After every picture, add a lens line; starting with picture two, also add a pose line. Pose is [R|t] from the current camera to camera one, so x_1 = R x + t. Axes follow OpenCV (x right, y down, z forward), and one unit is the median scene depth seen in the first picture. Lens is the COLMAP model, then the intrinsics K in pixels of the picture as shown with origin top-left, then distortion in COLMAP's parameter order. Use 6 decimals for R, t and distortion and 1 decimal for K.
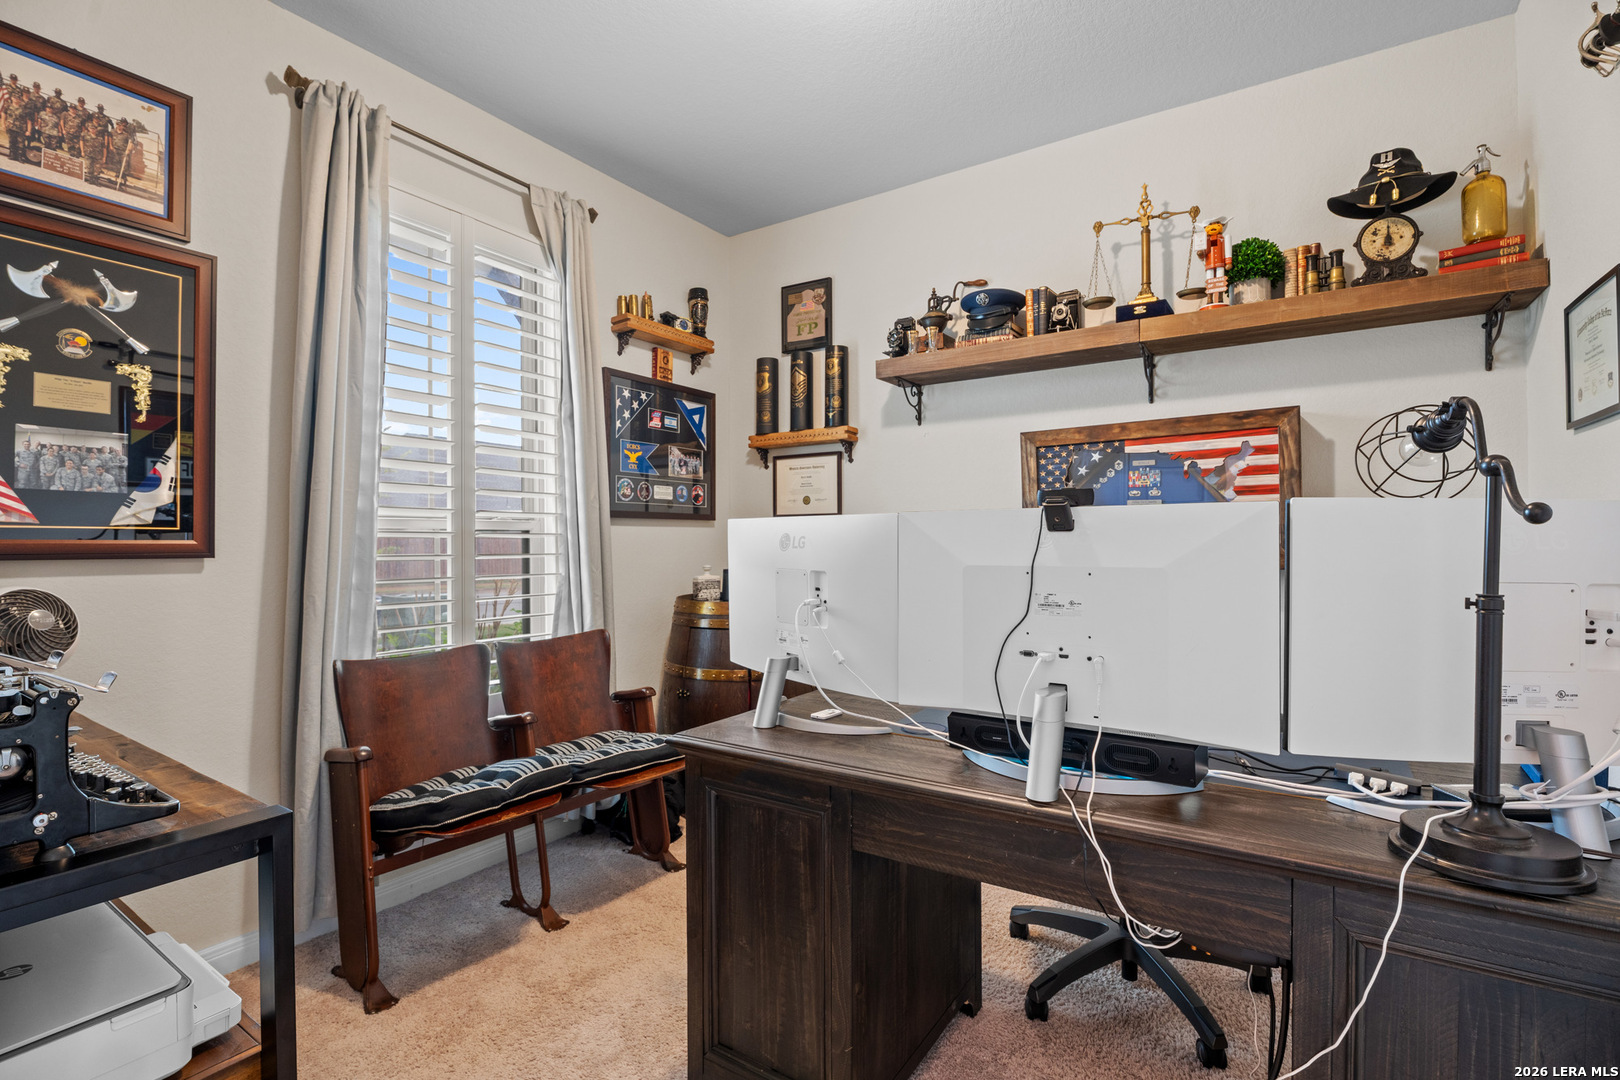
lens RADIAL K [[763.3, 0, 826.7], [0, 763.3, 544.8], [0, 0, 1]] dist [-0.009448, 0.000221]
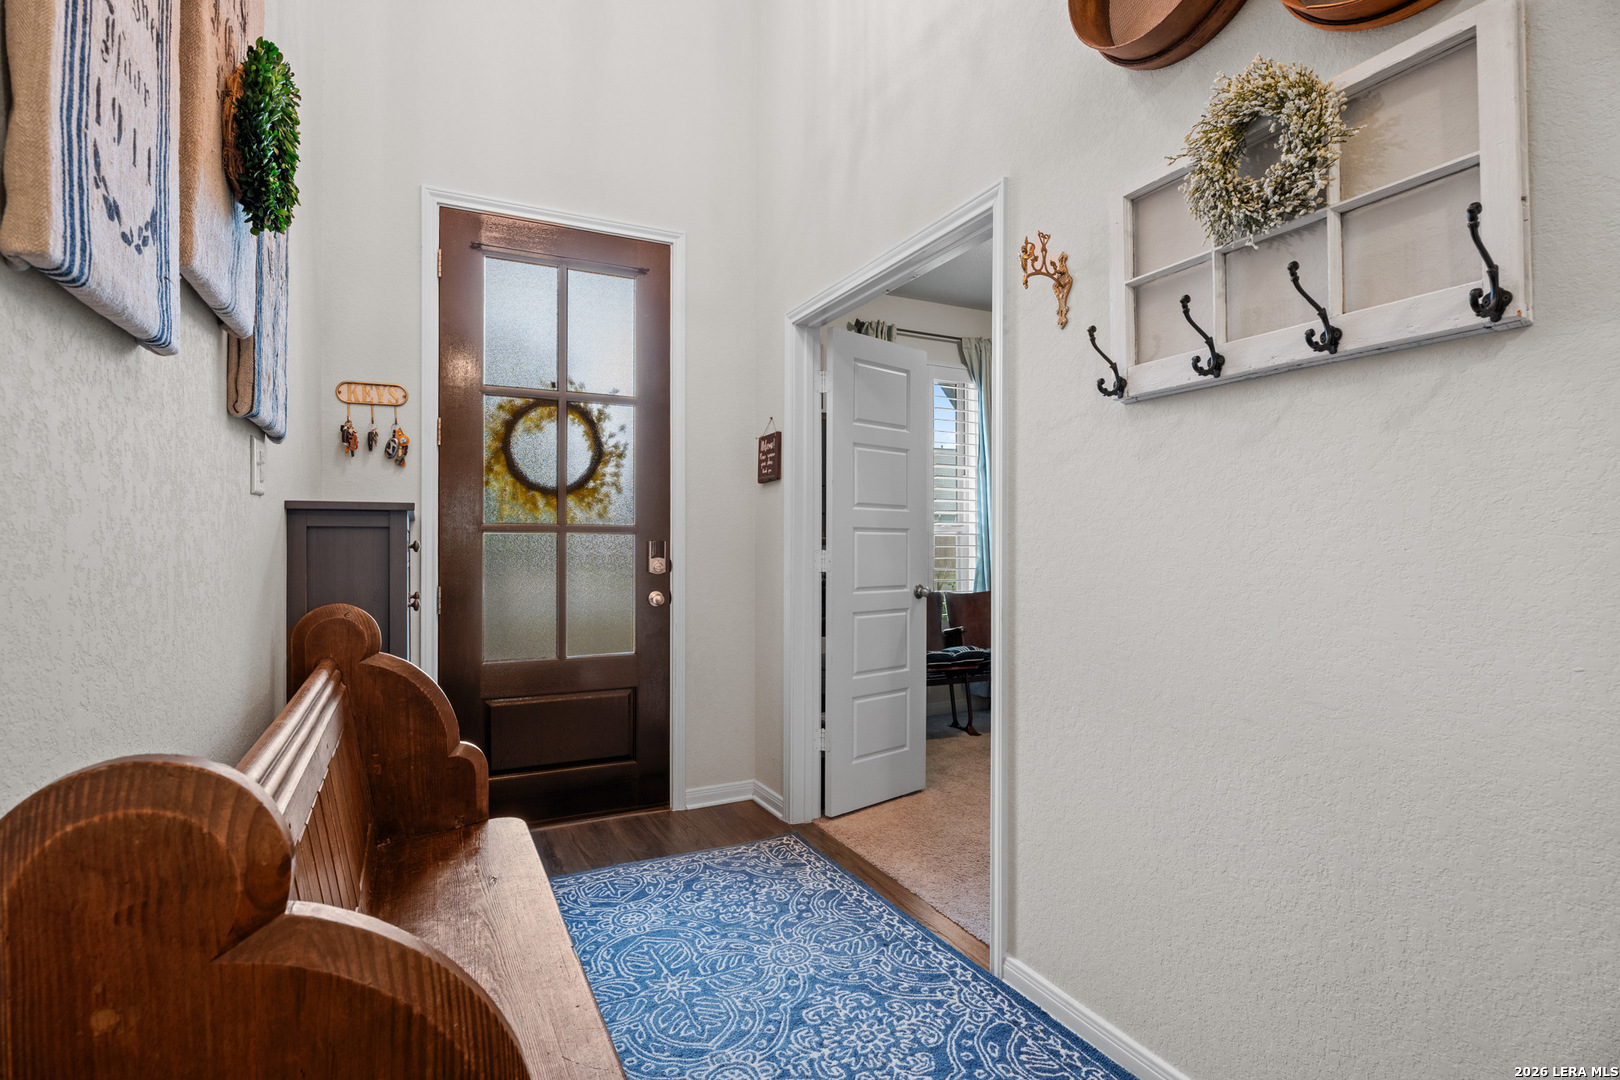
lens RADIAL K [[763.3, 0, 819.9], [0, 763.3, 534.5], [0, 0, 1]] dist [-0.009448, 0.000221]
pose [[0.859303, 0.004896, -0.511443, 0.273222], [-0.003385, 0.999987, 0.003885, -0.022344], [0.511455, -0.001607, 0.859309, -0.804987]]
